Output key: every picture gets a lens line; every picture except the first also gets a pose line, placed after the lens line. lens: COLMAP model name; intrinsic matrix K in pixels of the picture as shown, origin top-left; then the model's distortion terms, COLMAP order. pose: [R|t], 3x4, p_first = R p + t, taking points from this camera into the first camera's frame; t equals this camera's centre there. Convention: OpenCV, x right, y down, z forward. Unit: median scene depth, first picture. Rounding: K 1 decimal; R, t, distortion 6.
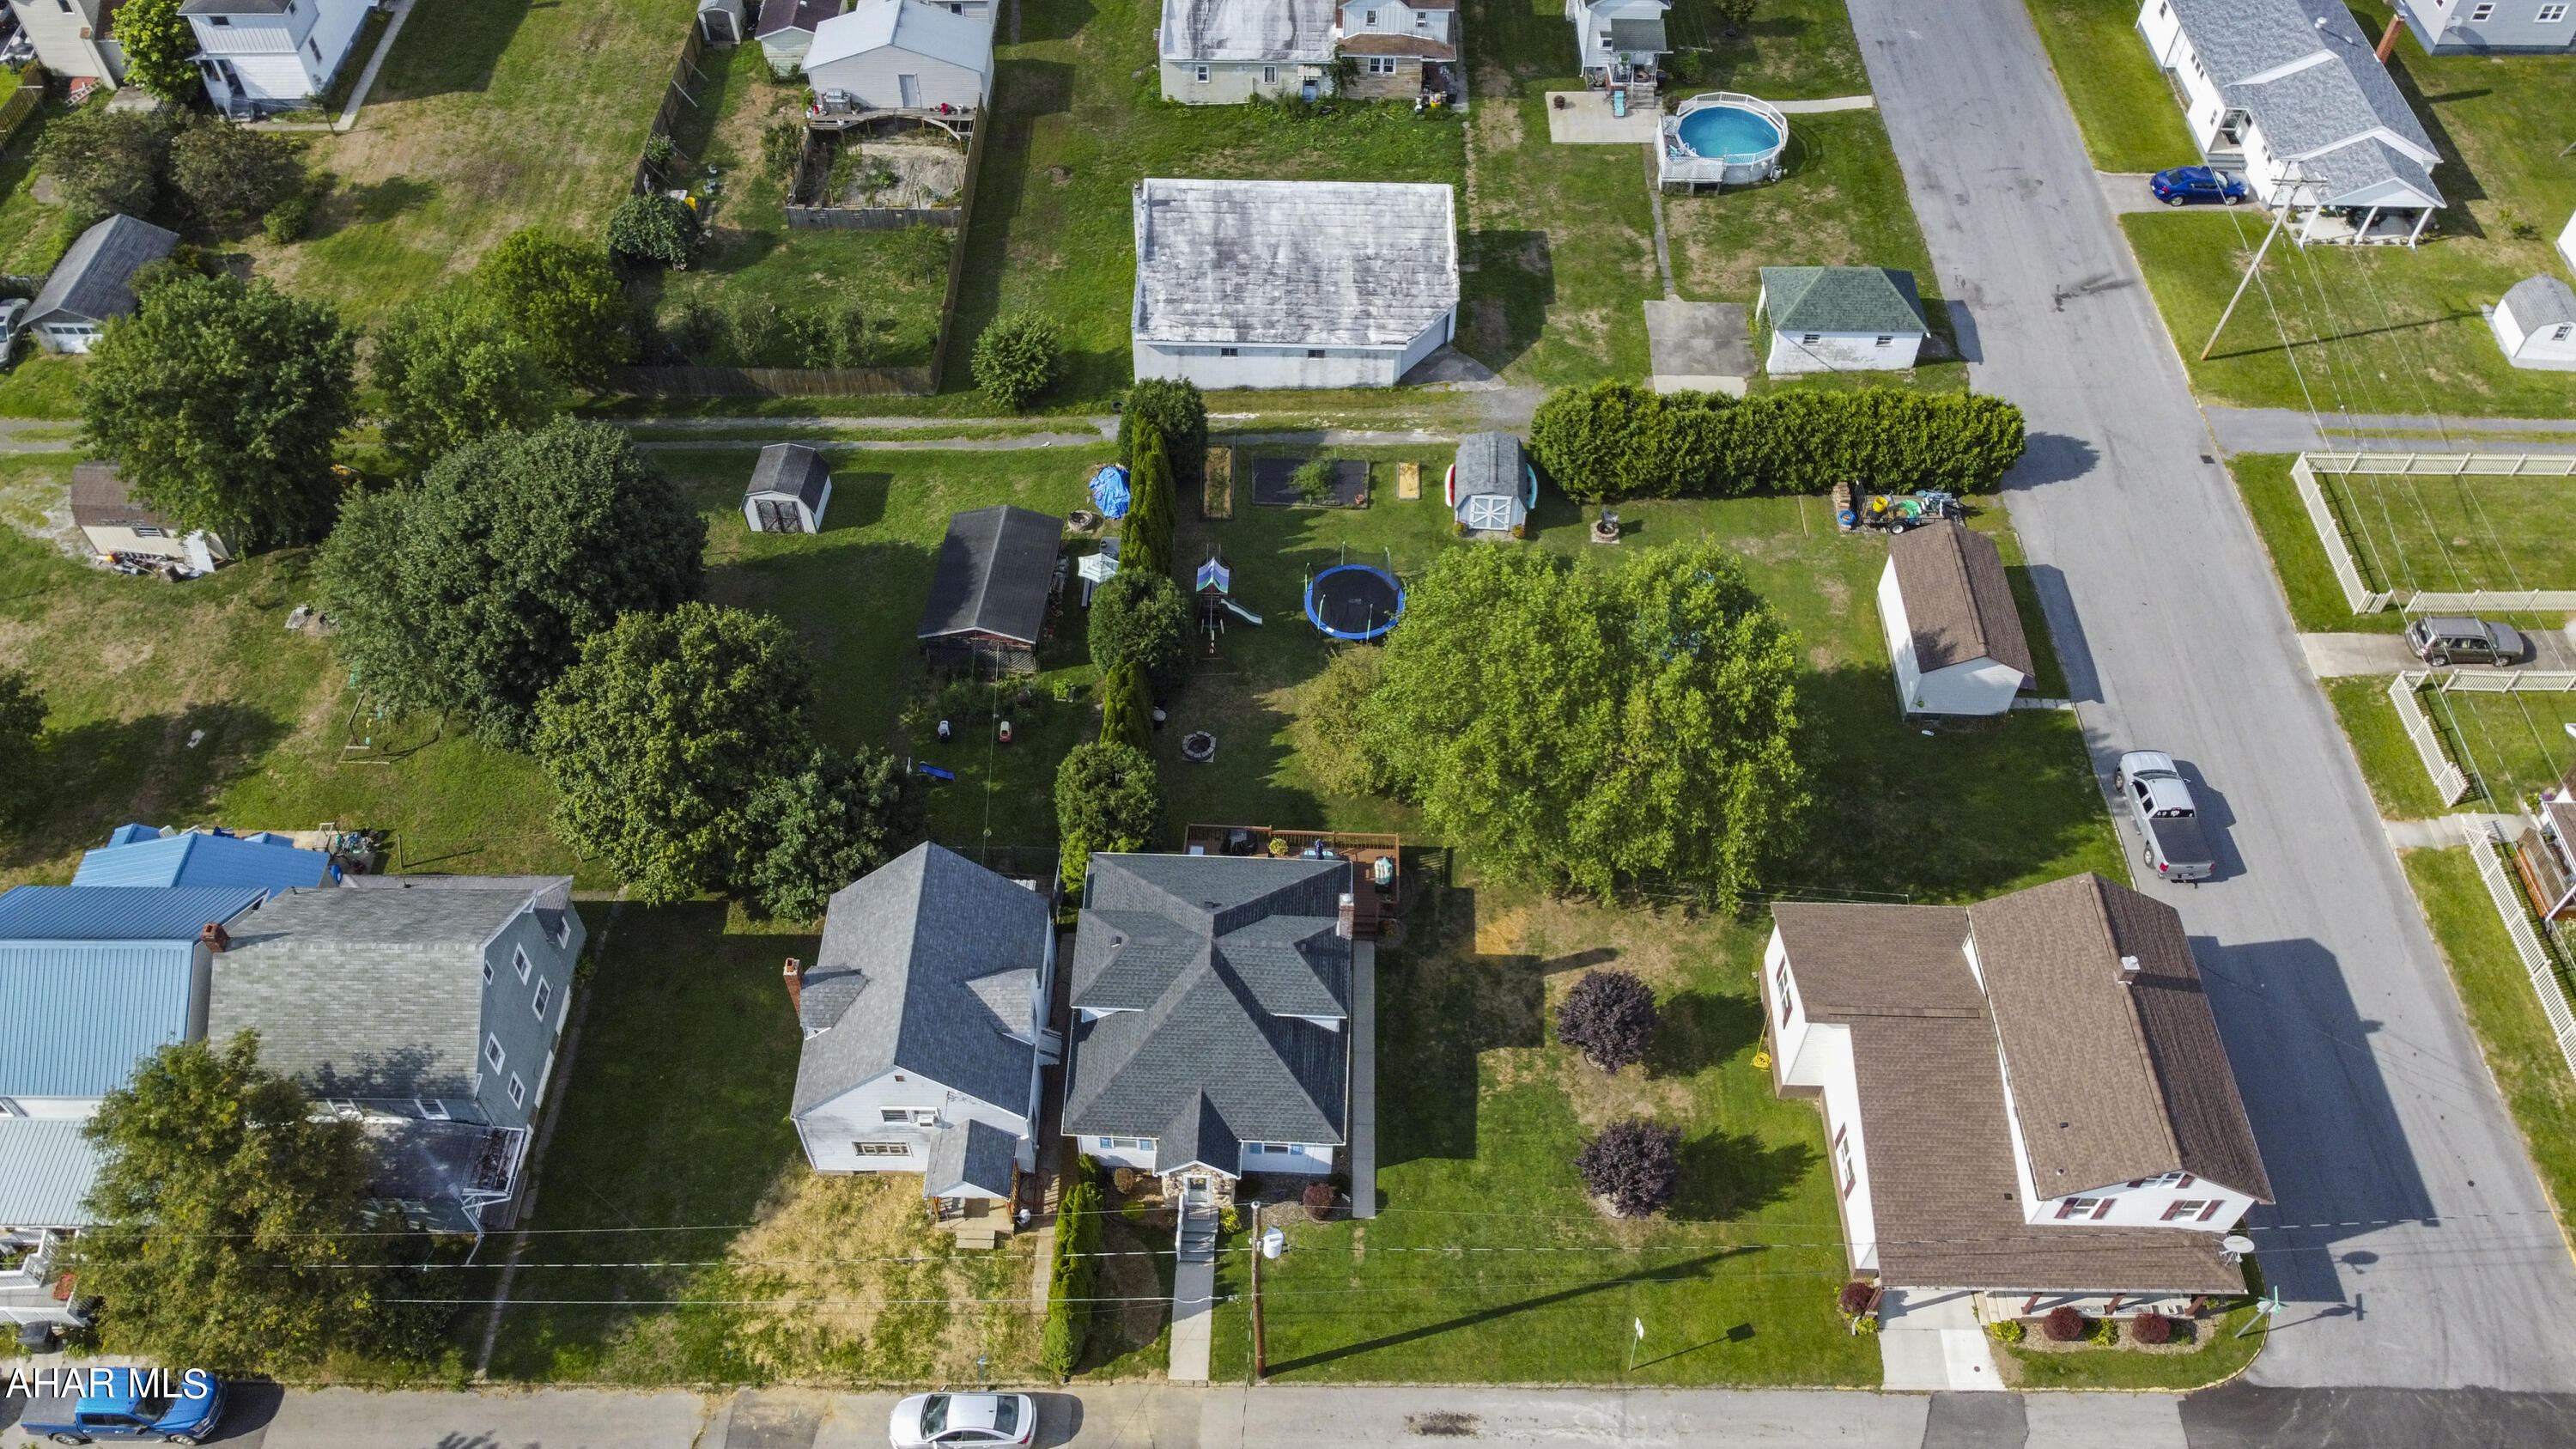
lens RADIAL K [[1852.0, 0, 1279.8], [0, 1852.0, 724.6], [0, 0, 1]] dist [-0.014968, 0.002057]
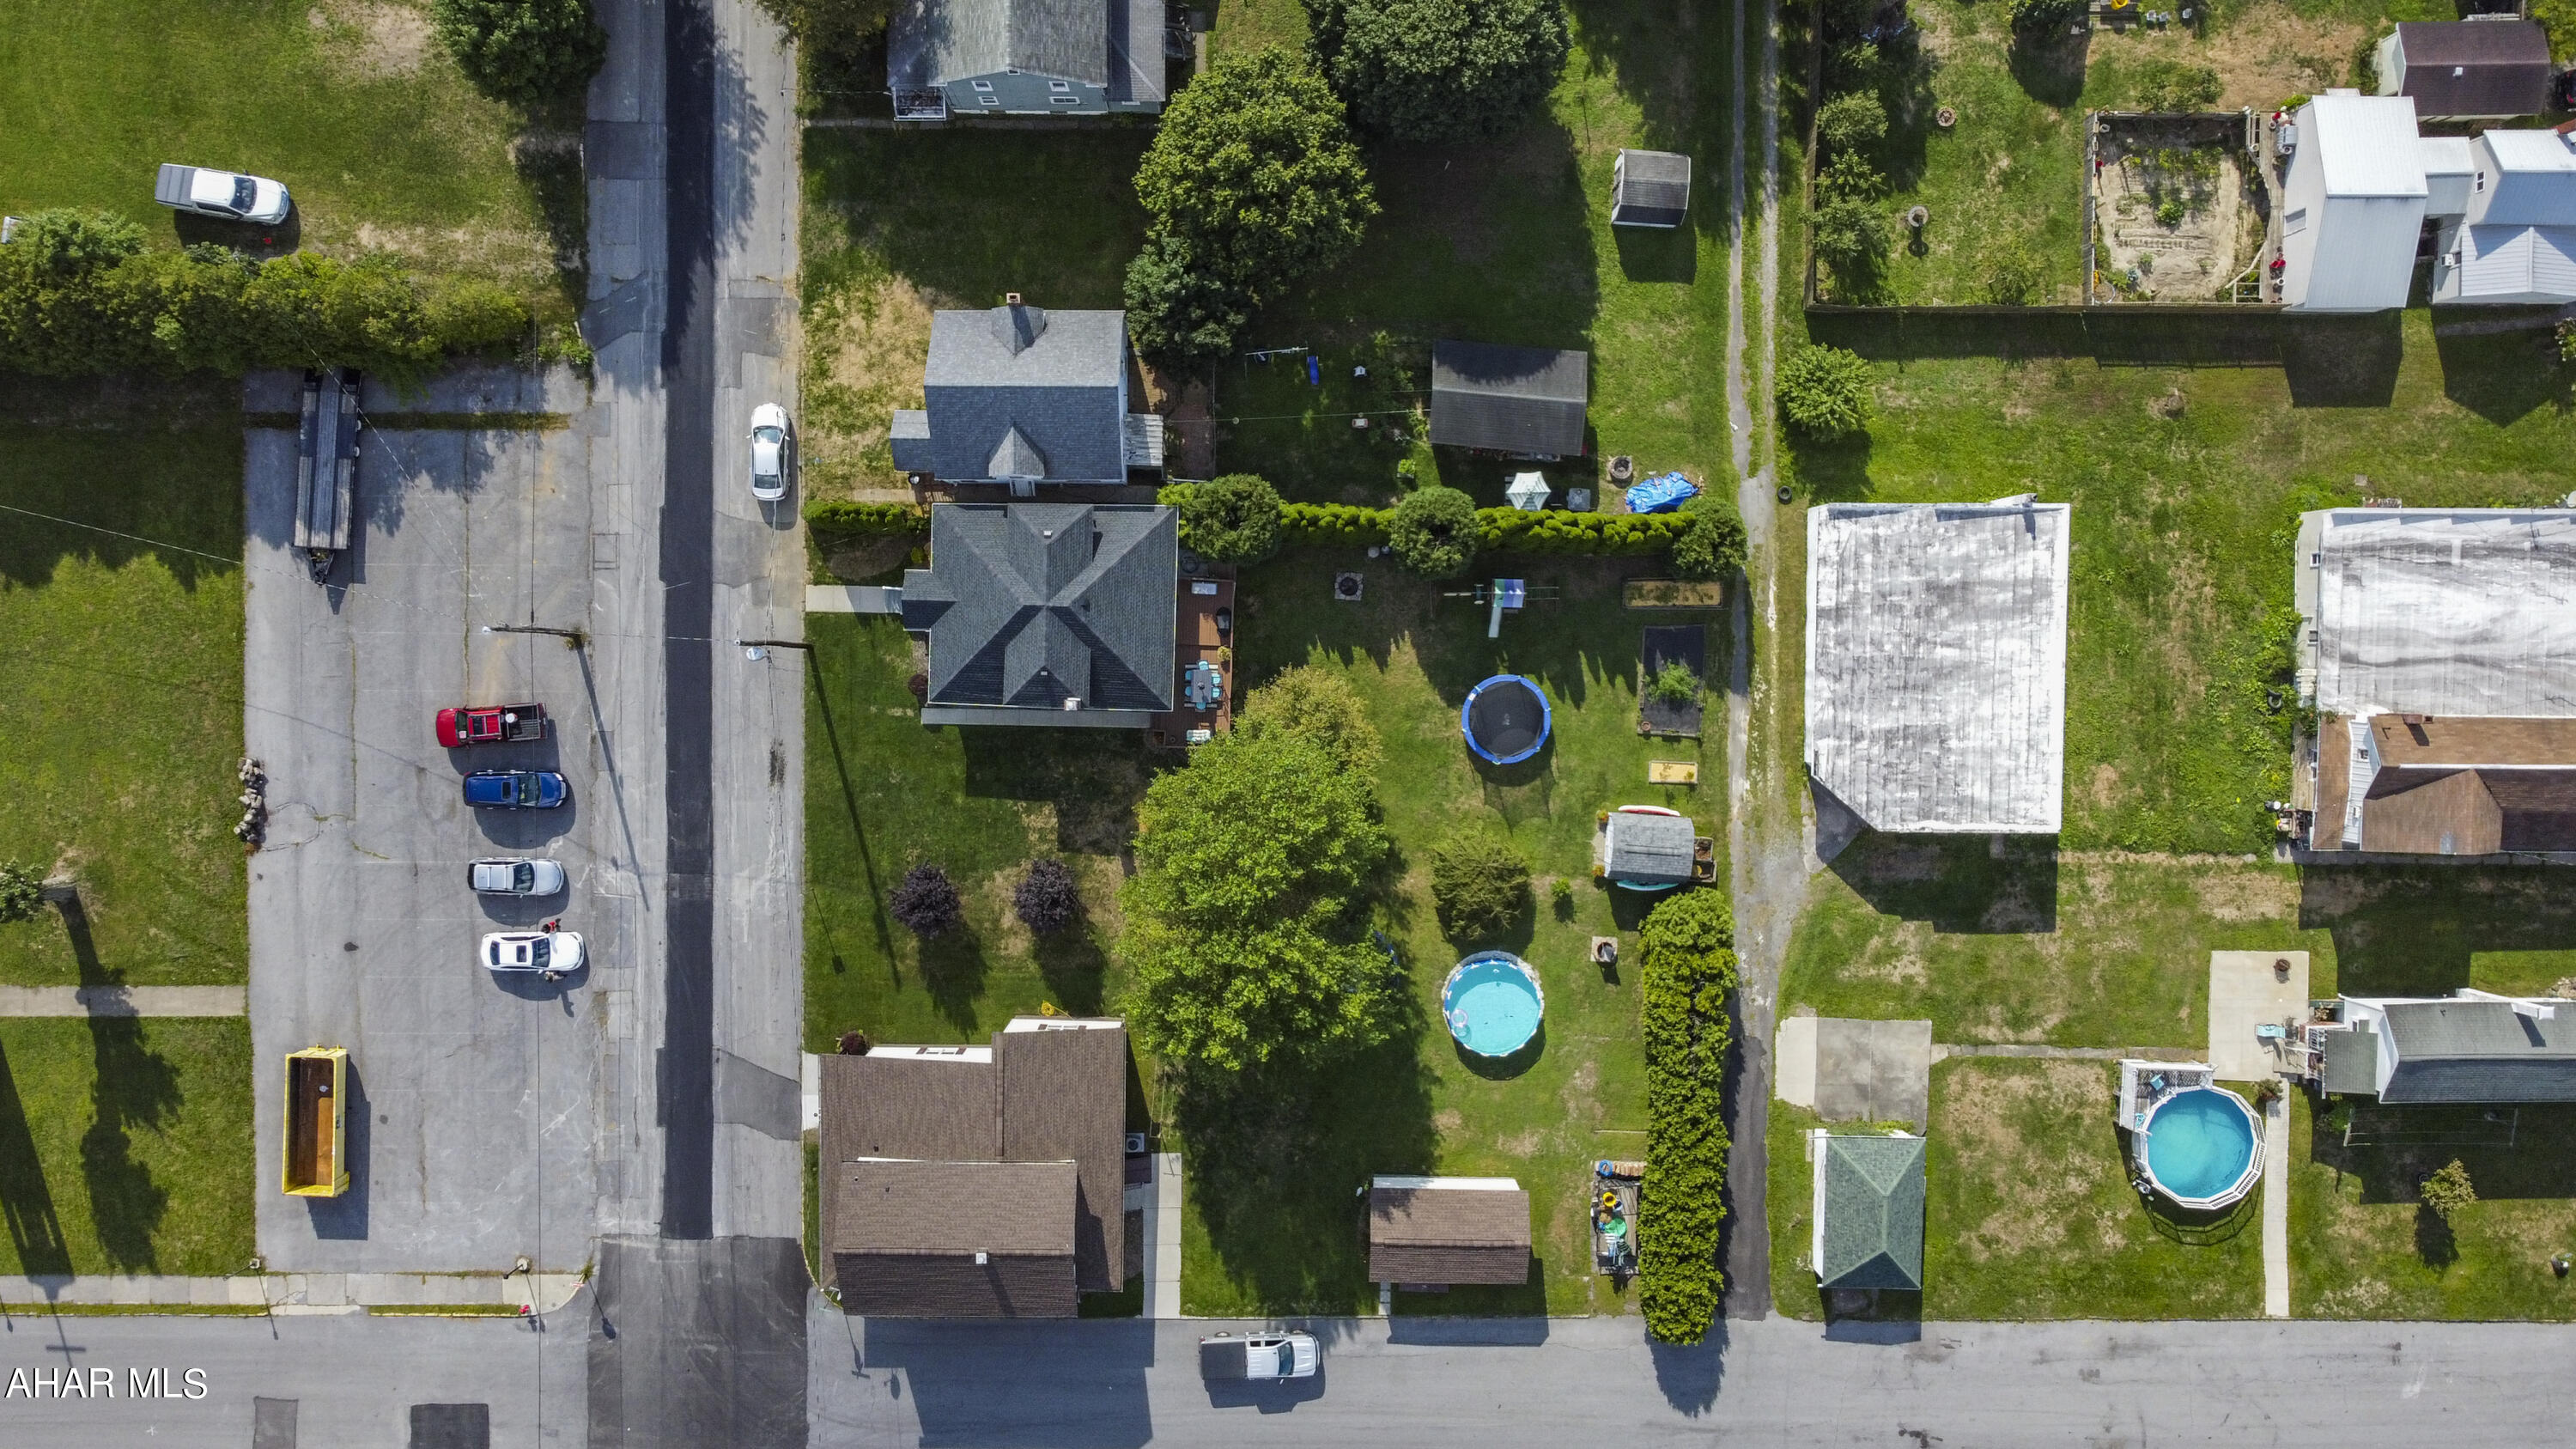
lens RADIAL K [[1852.0, 0, 1284.5], [0, 1852.0, 734.0], [0, 0, 1]] dist [-0.014968, 0.002057]
pose [[0.007047, 0.999203, 0.039290, 0.003327], [-0.796519, -0.018147, 0.604341, -0.587264], [0.604572, -0.035554, 0.795757, 0.016506]]
